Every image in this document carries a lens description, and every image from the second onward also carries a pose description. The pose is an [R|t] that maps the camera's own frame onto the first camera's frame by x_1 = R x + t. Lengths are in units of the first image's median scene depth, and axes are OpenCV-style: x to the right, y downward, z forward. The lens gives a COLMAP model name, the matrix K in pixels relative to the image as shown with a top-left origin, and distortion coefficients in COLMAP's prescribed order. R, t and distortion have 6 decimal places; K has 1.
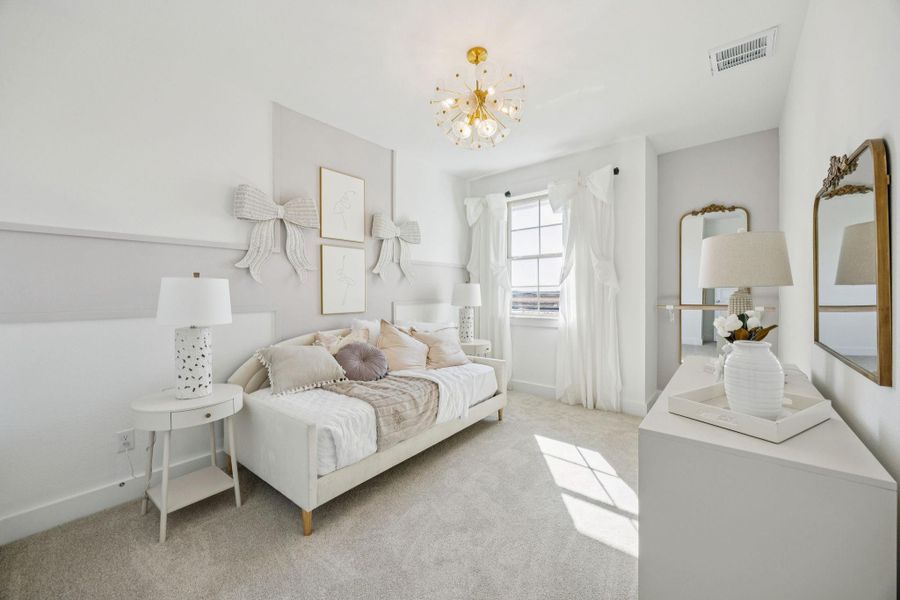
lens RADIAL K [[348.7, 0, 450.5], [0, 348.7, 296.7], [0, 0, 1]] dist [-0.000018, 0.000115]
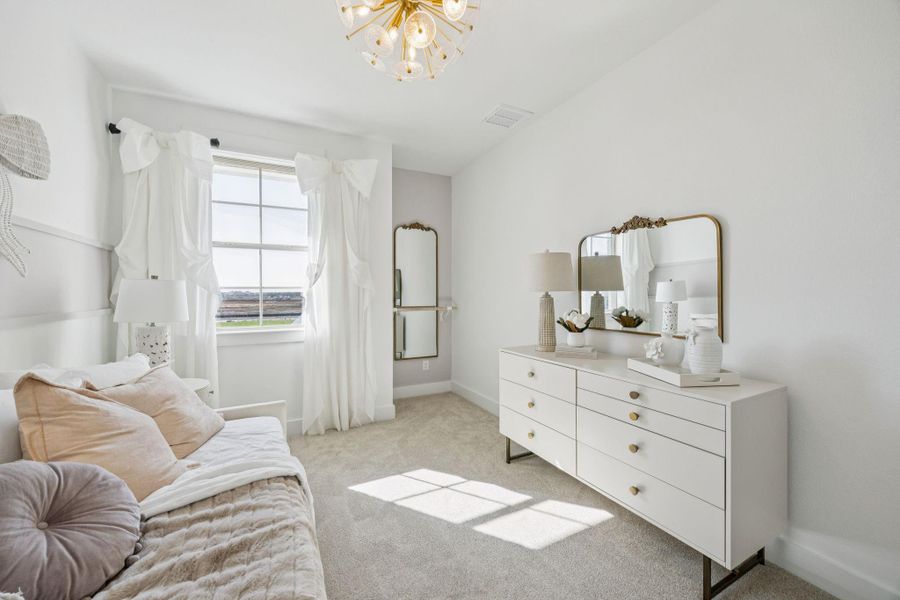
lens RADIAL K [[348.7, 0, 449.2], [0, 348.7, 293.6], [0, 0, 1]] dist [-0.000018, 0.000115]
pose [[0.392740, 0.004380, 0.919639, -0.298264], [0.010607, 0.999901, -0.009293, -0.007586], [-0.919588, 0.013404, 0.392654, 0.415952]]
